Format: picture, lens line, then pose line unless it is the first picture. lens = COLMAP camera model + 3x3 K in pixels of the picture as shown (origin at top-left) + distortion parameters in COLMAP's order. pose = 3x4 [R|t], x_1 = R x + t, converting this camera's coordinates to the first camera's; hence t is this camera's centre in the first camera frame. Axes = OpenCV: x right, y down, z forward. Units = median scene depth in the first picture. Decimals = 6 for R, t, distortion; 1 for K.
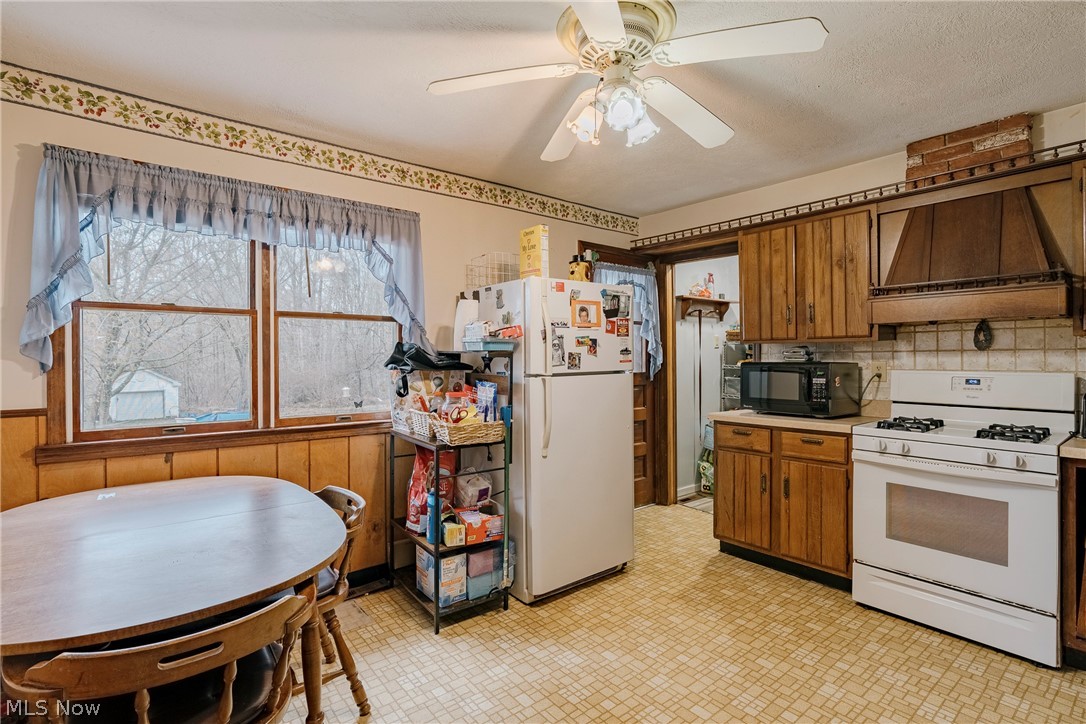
lens RADIAL K [[529.3, 0, 545.5], [0, 529.3, 359.0], [0, 0, 1]] dist [-0.003666, 0.002730]
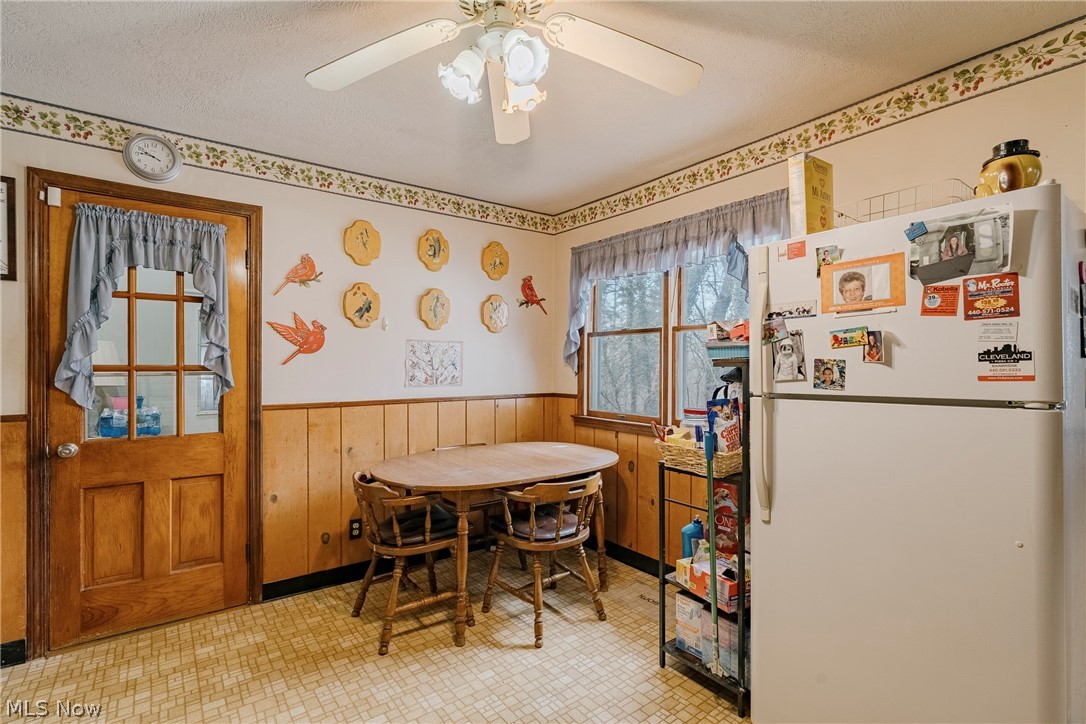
lens RADIAL K [[529.3, 0, 547.8], [0, 529.3, 365.2], [0, 0, 1]] dist [-0.003666, 0.002730]
pose [[-0.049574, 0.000171, -0.998770, 0.622402], [-0.005413, 0.999985, 0.000440, -0.004370], [0.998756, 0.005428, -0.049572, 0.726357]]
